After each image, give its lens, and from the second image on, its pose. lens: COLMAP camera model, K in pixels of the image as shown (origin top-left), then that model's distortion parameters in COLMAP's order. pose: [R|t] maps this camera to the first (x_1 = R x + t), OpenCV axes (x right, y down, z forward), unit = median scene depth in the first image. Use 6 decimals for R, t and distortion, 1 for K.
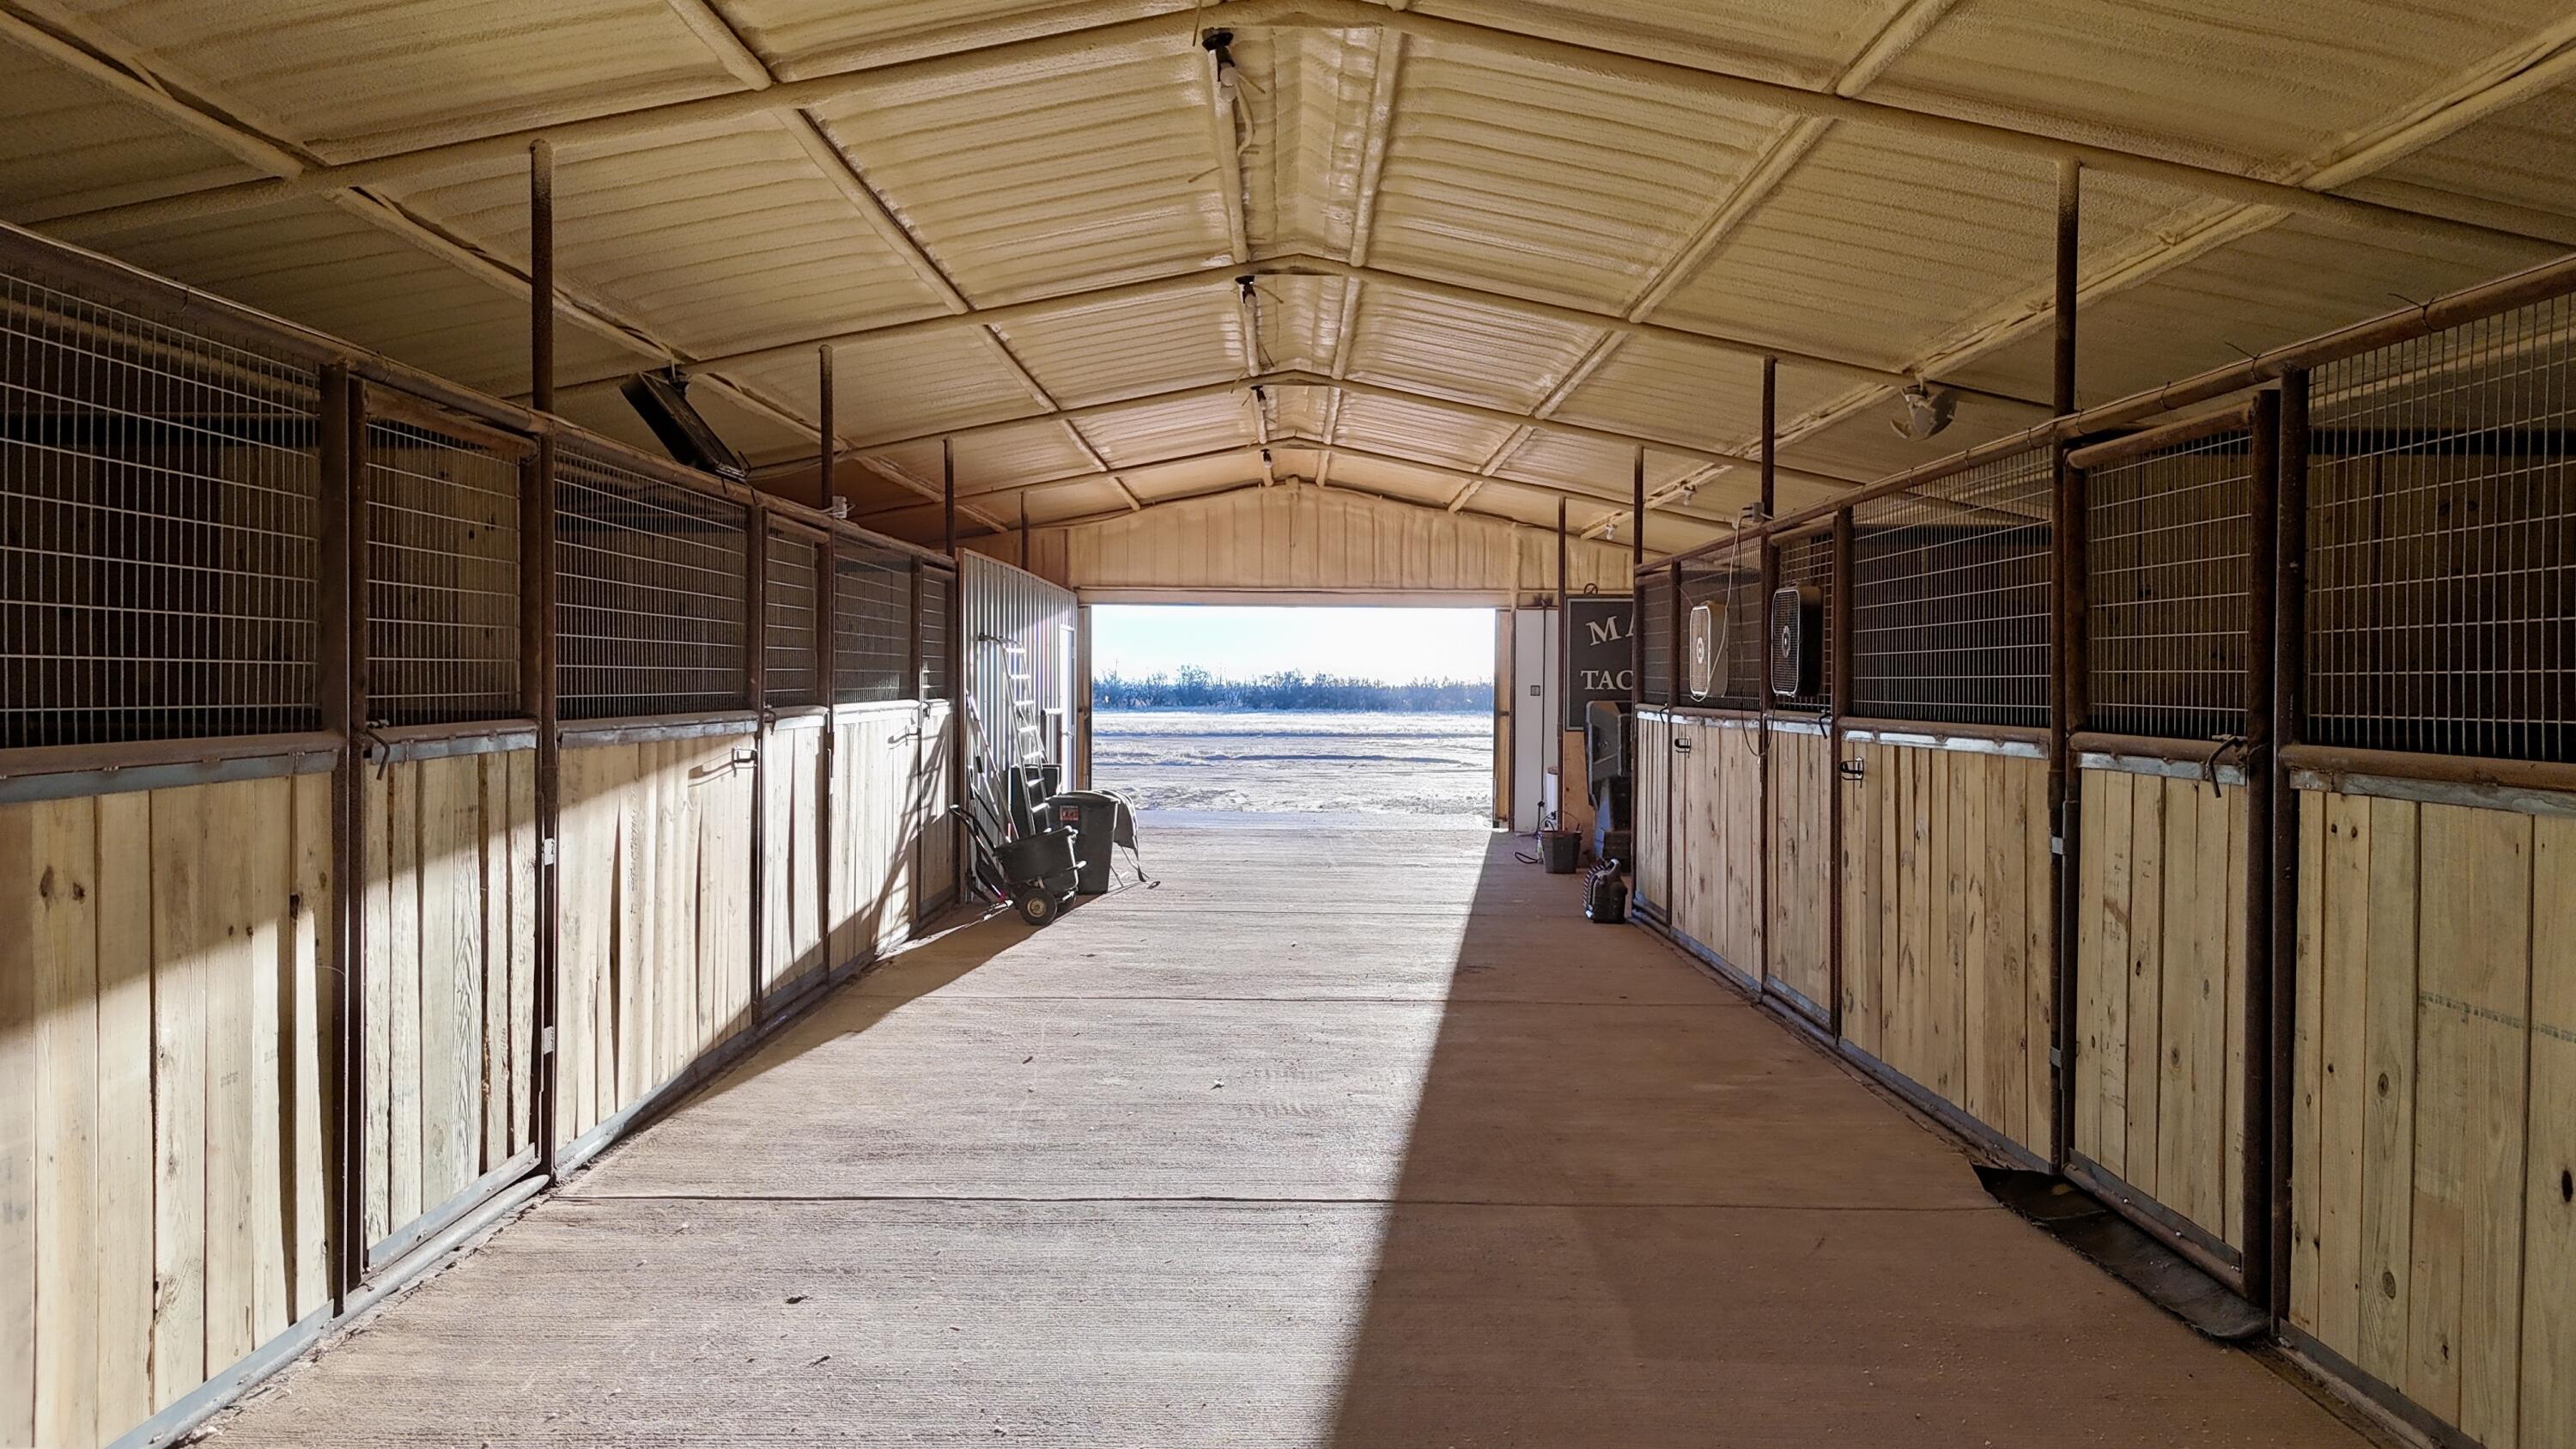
lens RADIAL K [[1905.4, 0, 1303.7], [0, 1905.4, 711.1], [0, 0, 1]] dist [0.057974, -0.049313]
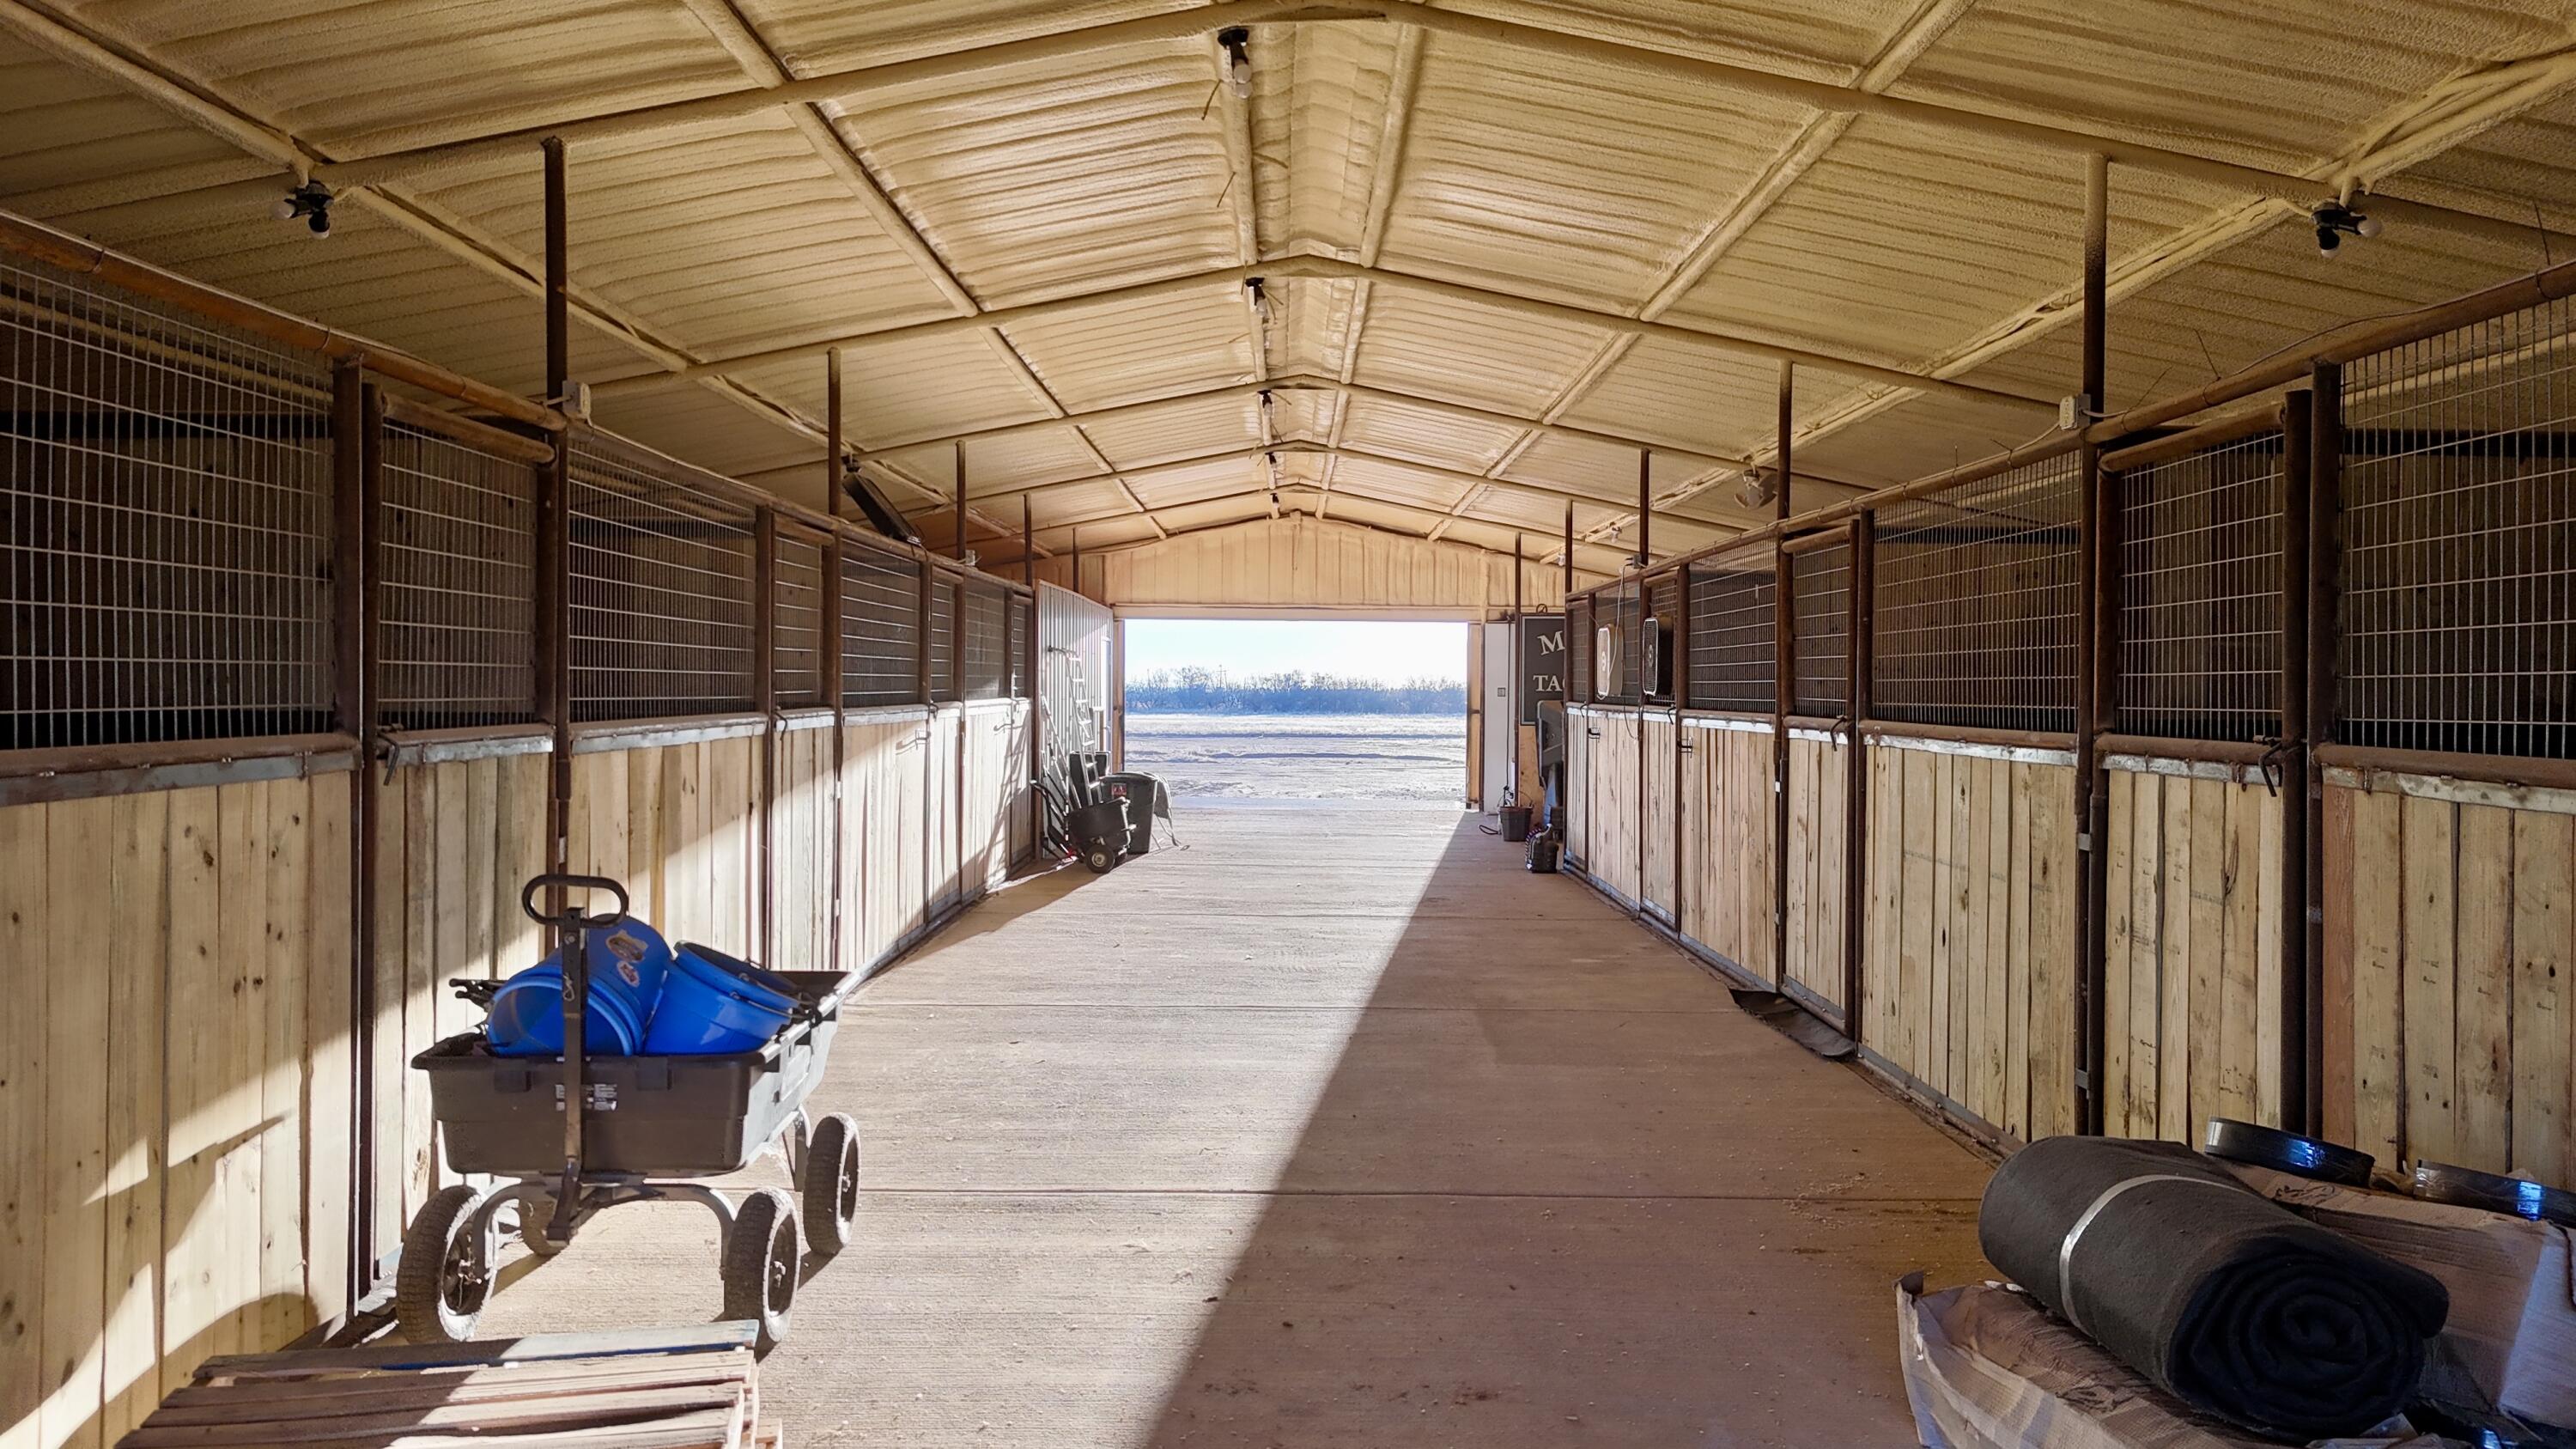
lens RADIAL K [[1905.4, 0, 1270.7], [0, 1905.4, 712.3], [0, 0, 1]] dist [0.057974, -0.049313]
pose [[0.999859, 0.000867, -0.016794, -0.003014], [-0.000879, 0.999999, -0.000723, 0.006077], [0.016793, 0.000737, 0.999859, -0.399146]]
